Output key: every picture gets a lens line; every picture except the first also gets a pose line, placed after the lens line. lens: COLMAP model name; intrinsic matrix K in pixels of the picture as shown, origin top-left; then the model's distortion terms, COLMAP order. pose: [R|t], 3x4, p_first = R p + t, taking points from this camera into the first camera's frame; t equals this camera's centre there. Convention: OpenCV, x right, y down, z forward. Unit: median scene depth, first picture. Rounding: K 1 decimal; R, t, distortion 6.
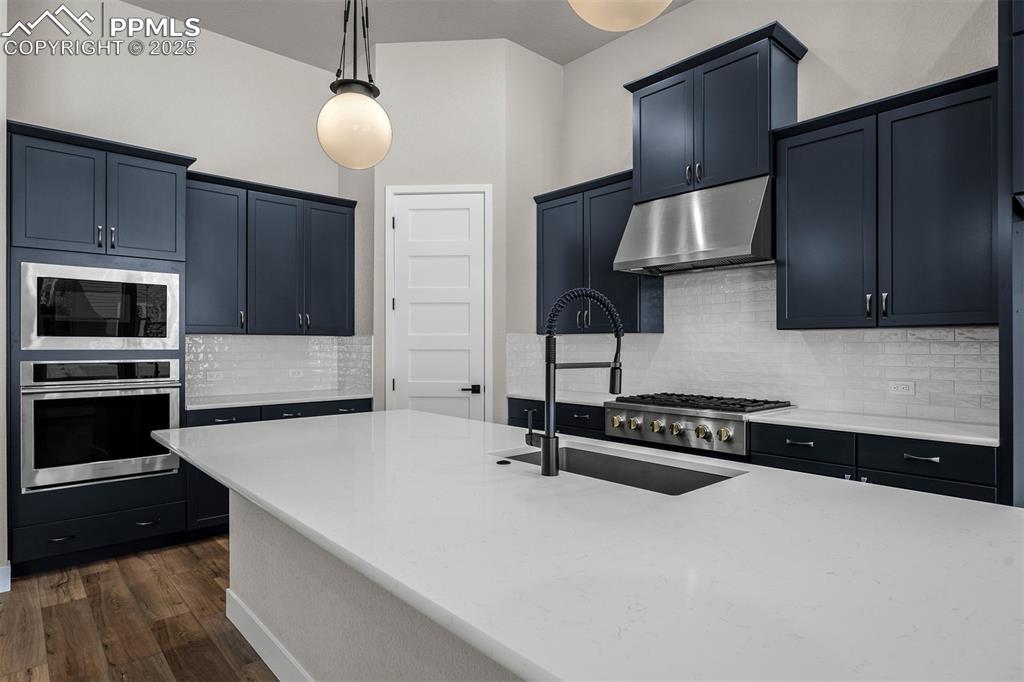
lens RADIAL K [[563.8, 0, 507.9], [0, 563.8, 347.8], [0, 0, 1]] dist [-0.001748, 0.000240]
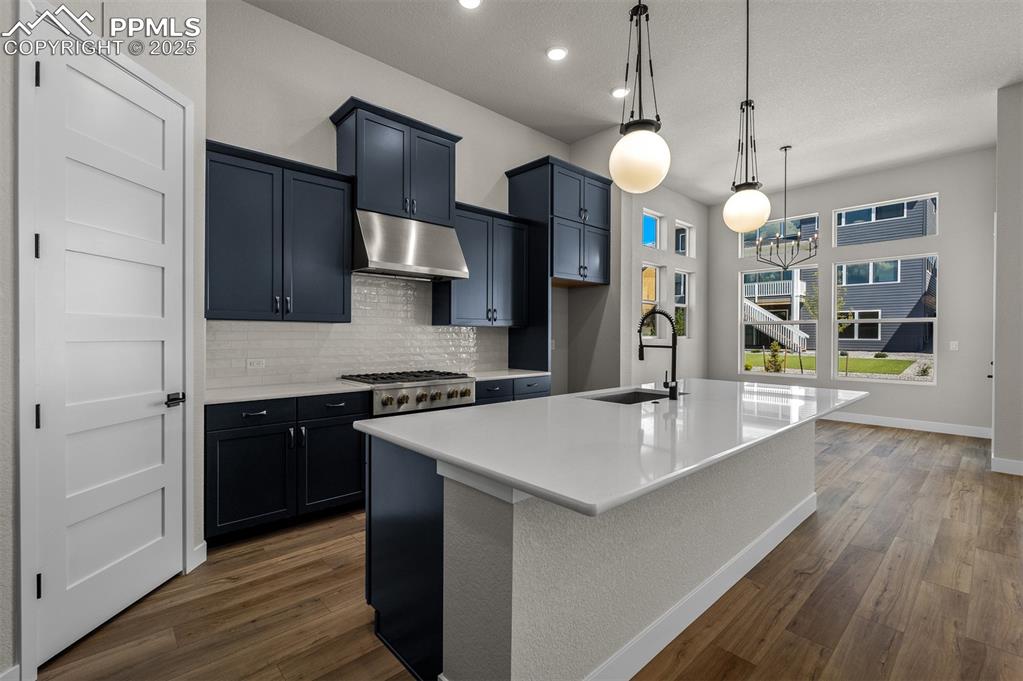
lens RADIAL K [[451.3, 0, 508.9], [0, 451.3, 339.0], [0, 0, 1]] dist [-0.003461, -0.000565]
pose [[-0.012486, -0.011645, 0.999854, -0.728988], [-0.003297, 0.999927, 0.011605, -0.007208], [-0.999917, -0.003151, -0.012523, 0.759045]]
